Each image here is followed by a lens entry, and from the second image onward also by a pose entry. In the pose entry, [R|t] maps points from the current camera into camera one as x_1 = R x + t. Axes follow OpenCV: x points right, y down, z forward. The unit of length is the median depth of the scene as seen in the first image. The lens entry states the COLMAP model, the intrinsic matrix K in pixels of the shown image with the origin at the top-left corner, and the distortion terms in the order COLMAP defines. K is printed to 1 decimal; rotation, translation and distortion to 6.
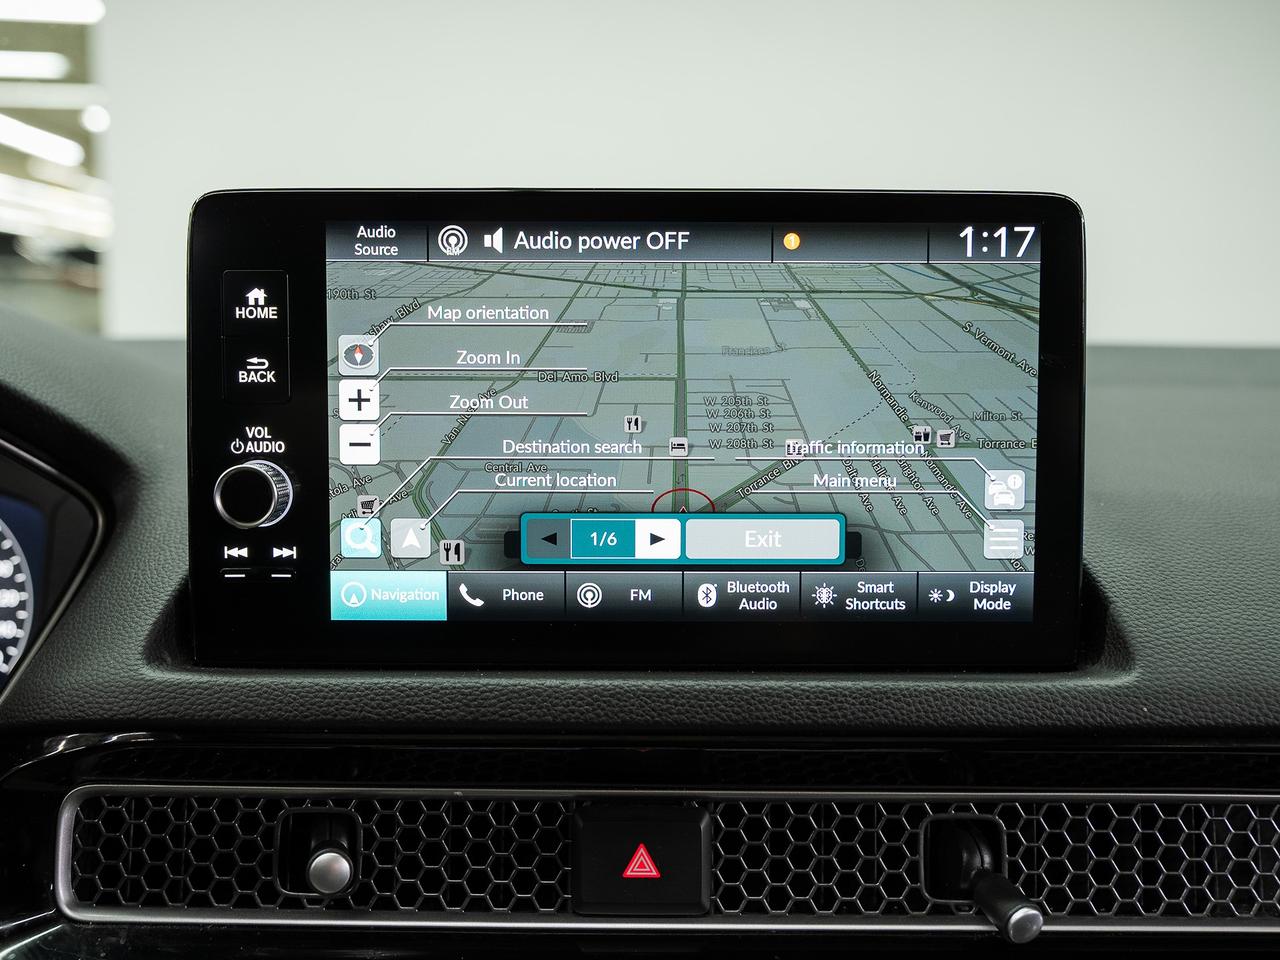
lens RADIAL K [[1213.3, 0, 651.7], [0, 1213.3, 483.3], [0, 0, 1]] dist [0.005745, 0.000000]
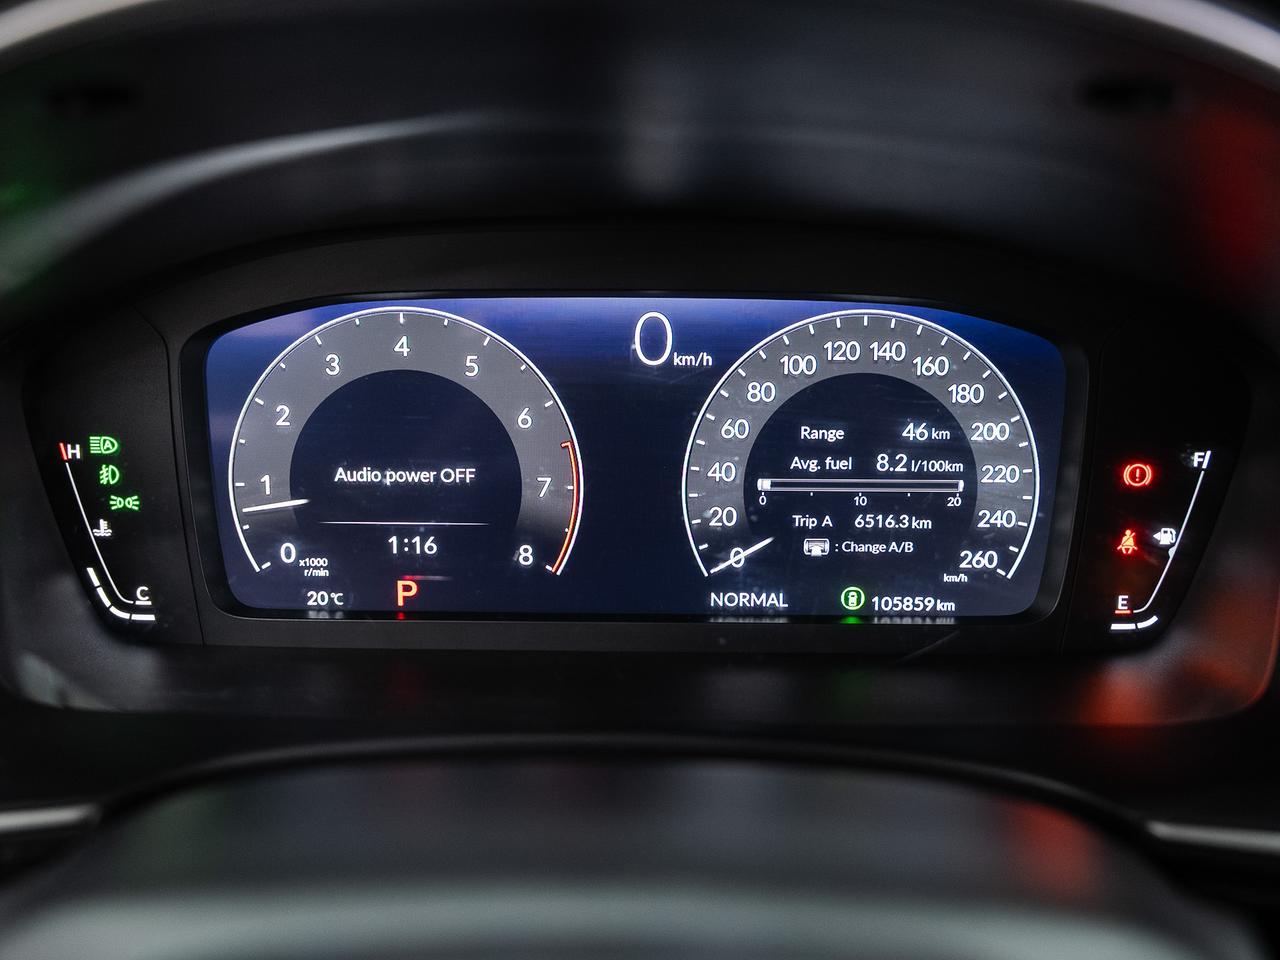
lens RADIAL K [[1082.9, 0, 640.3], [0, 1082.9, 480.4], [0, 0, 1]] dist [-0.038675, -0.001996]
pose [[0.999704, -0.009529, -0.022390, -1.053928], [0.014292, 0.974643, 0.223311, -0.059937], [0.019694, -0.223565, 0.974490, 0.584528]]
